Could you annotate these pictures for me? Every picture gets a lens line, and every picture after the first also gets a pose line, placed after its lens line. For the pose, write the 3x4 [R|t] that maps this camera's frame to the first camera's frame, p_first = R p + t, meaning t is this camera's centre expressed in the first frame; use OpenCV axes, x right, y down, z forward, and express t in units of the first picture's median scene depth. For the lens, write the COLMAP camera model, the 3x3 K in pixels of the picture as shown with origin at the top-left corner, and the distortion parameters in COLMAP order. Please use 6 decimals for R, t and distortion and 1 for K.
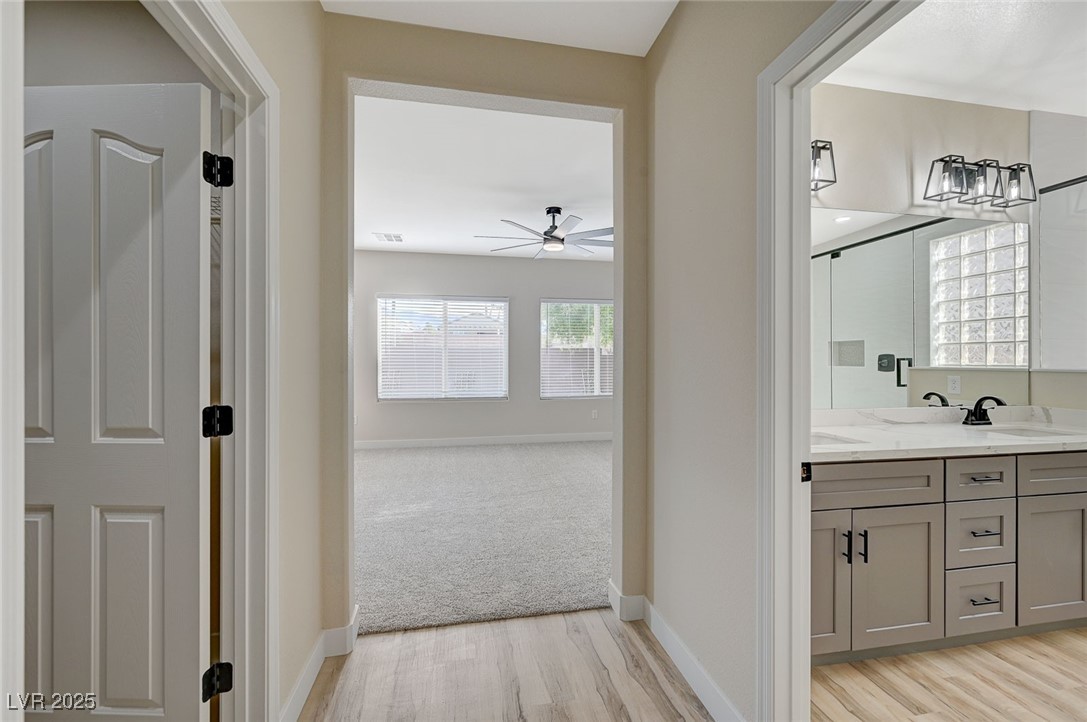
lens RADIAL K [[467.3, 0, 547.8], [0, 467.3, 356.9], [0, 0, 1]] dist [-0.003879, 0.000411]
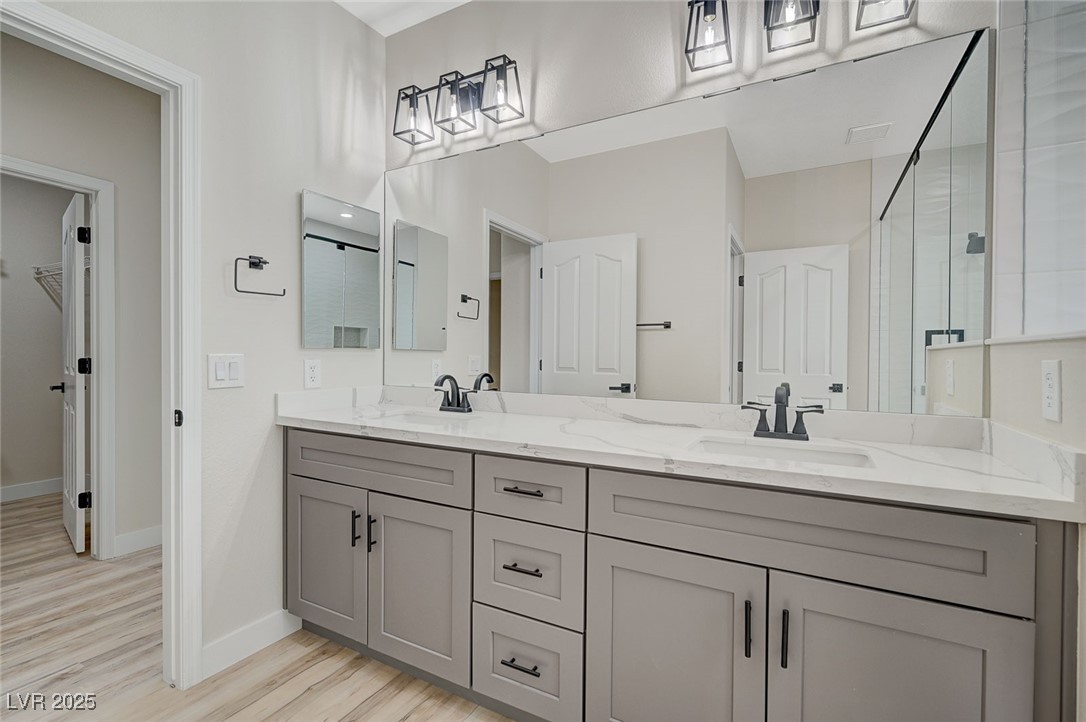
lens RADIAL K [[482.8, 0, 544.6], [0, 482.8, 362.0], [0, 0, 1]] dist [-0.001897, -0.000042]
pose [[0.772308, 0.010279, -0.635166, 1.401353], [-0.005113, 0.999937, 0.009965, 0.062821], [0.635228, -0.004449, 0.772312, 0.462097]]
